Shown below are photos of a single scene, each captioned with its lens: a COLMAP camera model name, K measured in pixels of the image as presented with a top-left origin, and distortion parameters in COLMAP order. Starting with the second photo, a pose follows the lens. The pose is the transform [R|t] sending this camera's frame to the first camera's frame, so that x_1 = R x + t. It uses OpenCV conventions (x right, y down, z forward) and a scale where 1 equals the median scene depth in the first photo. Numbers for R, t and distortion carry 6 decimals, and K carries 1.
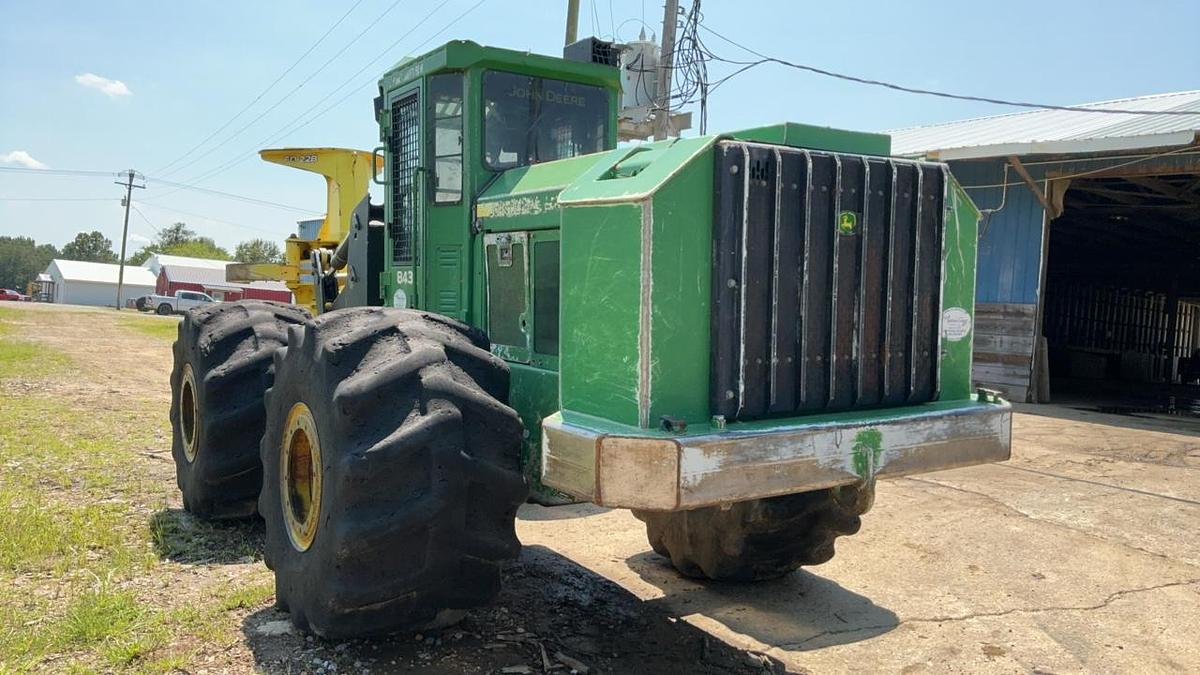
lens RADIAL K [[951.3, 0, 599.6], [0, 951.3, 341.3], [0, 0, 1]] dist [0.123637, -0.235389]
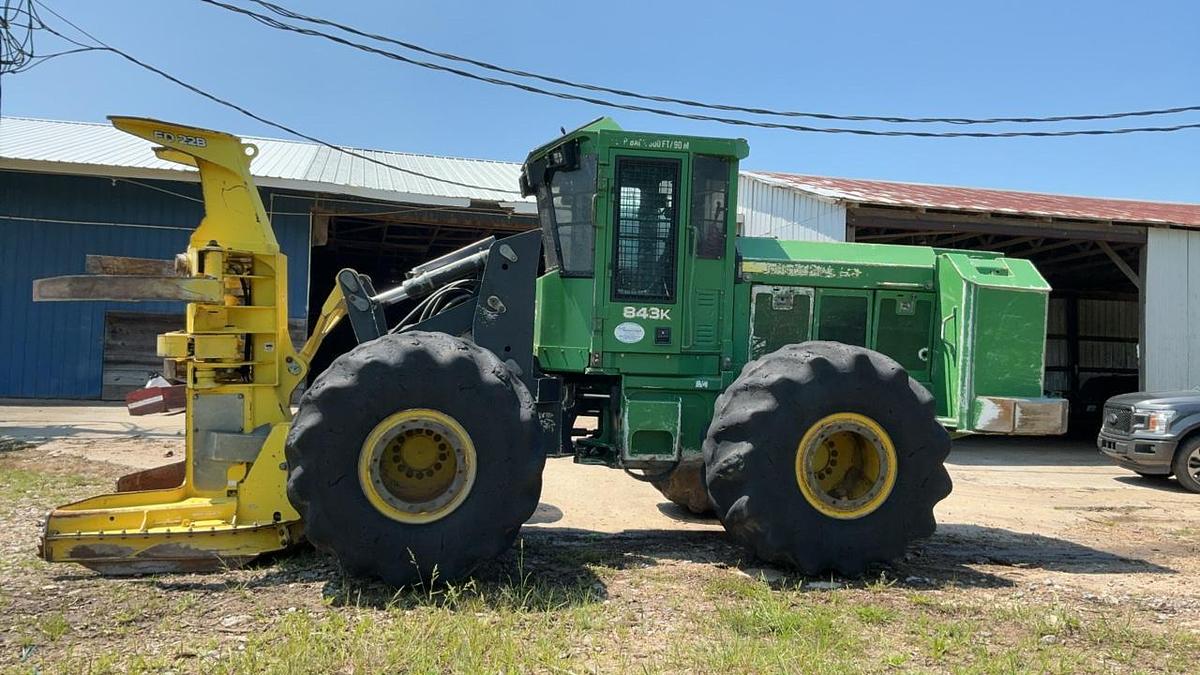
lens RADIAL K [[951.3, 0, 599.6], [0, 951.3, 341.3], [0, 0, 1]] dist [0.123637, -0.235389]
pose [[0.390167, -0.022169, 0.920477, -2.005985], [0.024011, 0.999615, 0.013897, -0.076566], [-0.920431, 0.016679, 0.390549, 0.920483]]
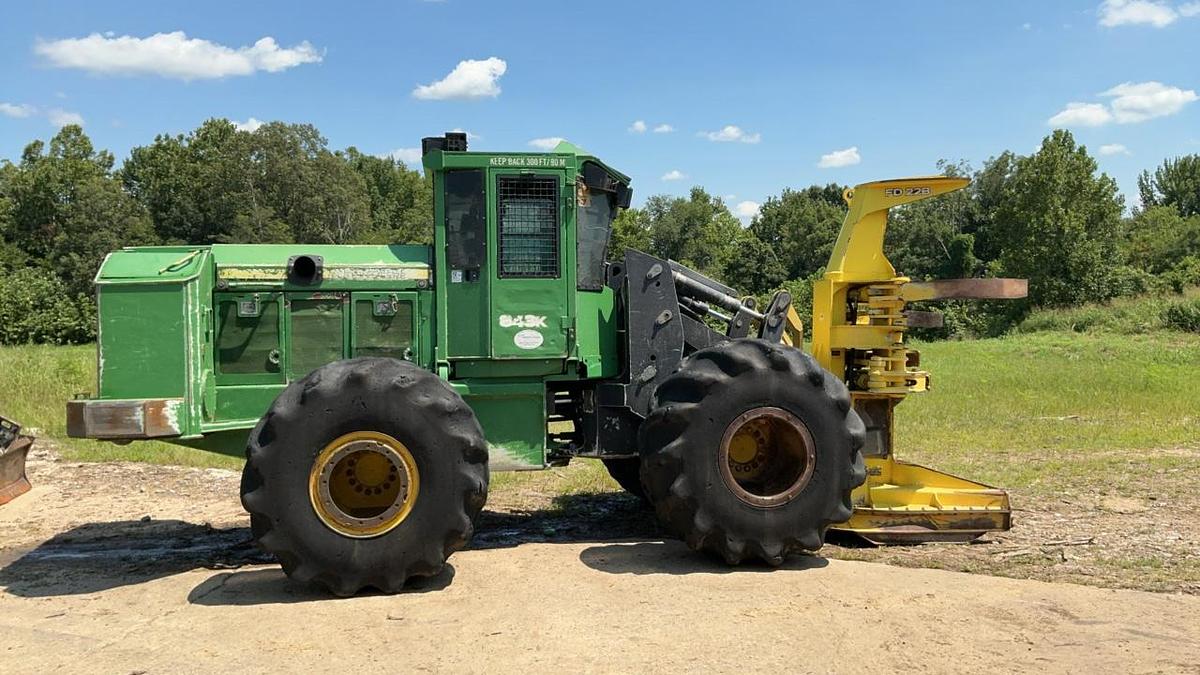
lens RADIAL K [[942.5, 0, 598.2], [0, 942.5, 341.3], [0, 0, 1]] dist [0.121240, -0.236357]
pose [[-0.402263, -0.008067, -0.915488, 1.636044], [-0.045257, 0.998914, 0.011084, -0.097079], [0.914405, 0.045891, -0.402192, 2.615882]]
